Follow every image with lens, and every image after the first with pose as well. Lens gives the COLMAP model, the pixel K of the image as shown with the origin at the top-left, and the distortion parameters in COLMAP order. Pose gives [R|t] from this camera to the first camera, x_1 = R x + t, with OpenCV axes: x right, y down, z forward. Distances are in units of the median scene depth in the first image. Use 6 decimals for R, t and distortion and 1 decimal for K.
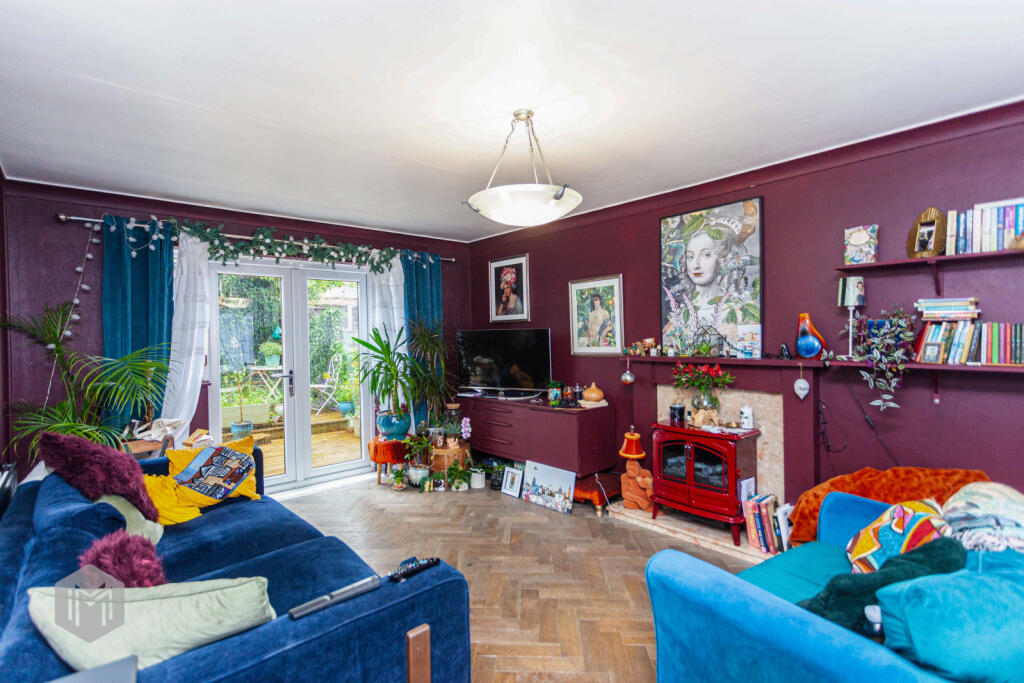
lens RADIAL K [[481.5, 0, 512.0], [0, 481.5, 341.4], [0, 0, 1]] dist [-0.000893, -0.000142]
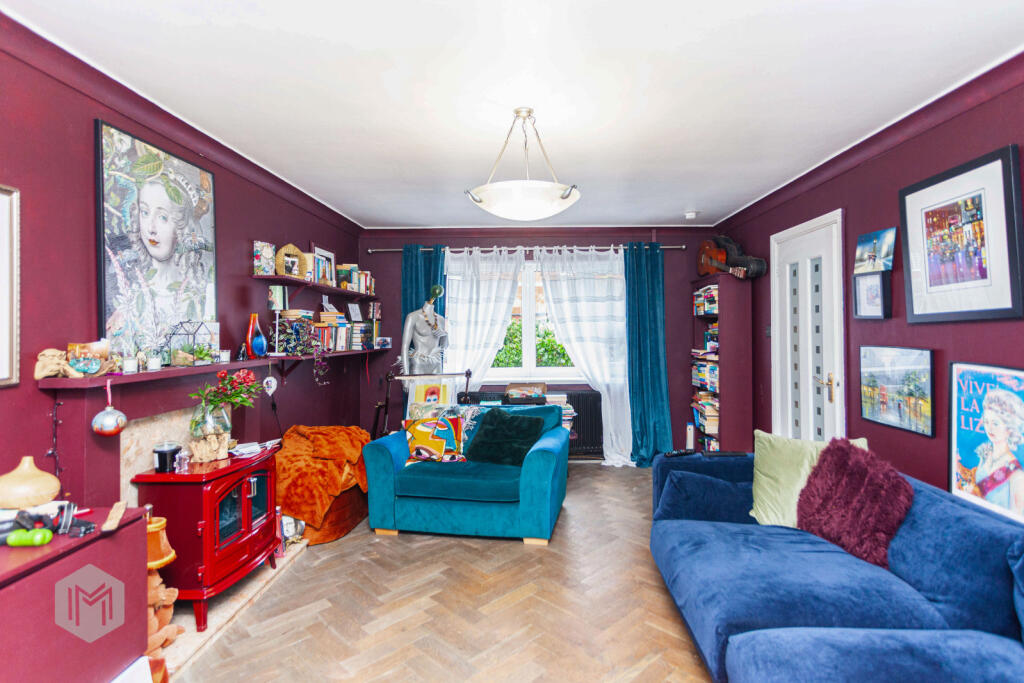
lens RADIAL K [[481.5, 0, 512.0], [0, 481.5, 333.0], [0, 0, 1]] dist [-0.000893, -0.000142]
pose [[-0.692224, 0.014719, 0.721533, -0.430902], [0.023641, 0.999718, 0.002287, -0.005582], [-0.721295, 0.018641, -0.692377, 1.118904]]
